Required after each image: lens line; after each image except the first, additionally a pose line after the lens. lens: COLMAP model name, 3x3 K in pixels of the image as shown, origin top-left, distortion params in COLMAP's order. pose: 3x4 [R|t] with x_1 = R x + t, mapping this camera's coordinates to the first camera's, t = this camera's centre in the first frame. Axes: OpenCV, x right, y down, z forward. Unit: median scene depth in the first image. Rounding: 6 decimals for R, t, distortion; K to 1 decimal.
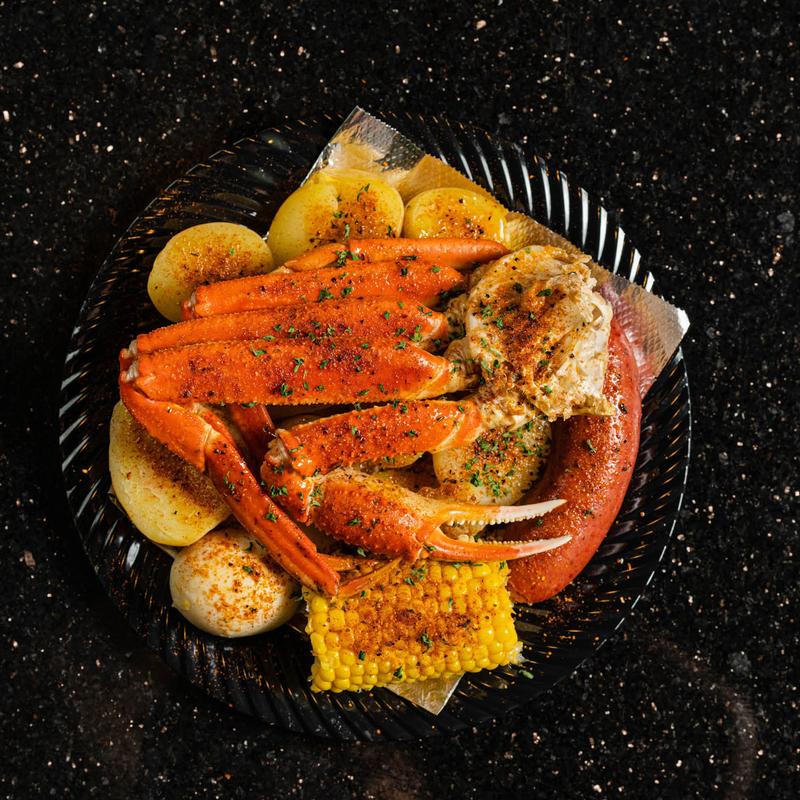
lens RADIAL K [[1855.6, 0, 379.8], [0, 1855.6, 400.8], [0, 0, 1]] dist [-0.037490, 0.620909]
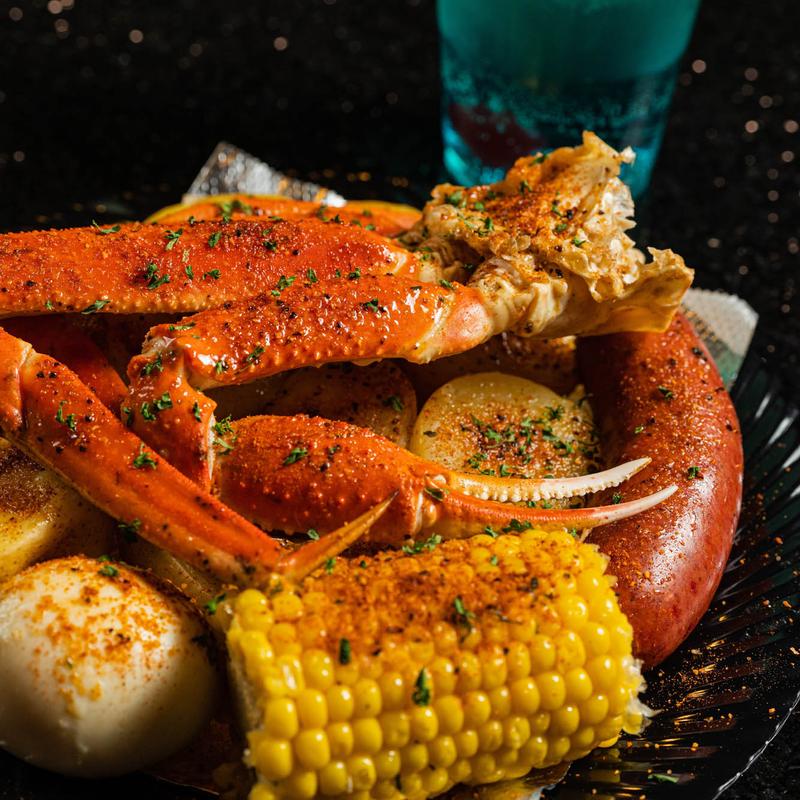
lens RADIAL K [[1855.6, 0, 379.8], [0, 1855.6, 400.8], [0, 0, 1]] dist [-0.037490, 0.620909]
pose [[0.985727, -0.078856, 0.148740, -0.070098], [0.162799, 0.671500, -0.722900, 0.458406], [-0.042873, 0.736797, 0.674753, 0.606525]]
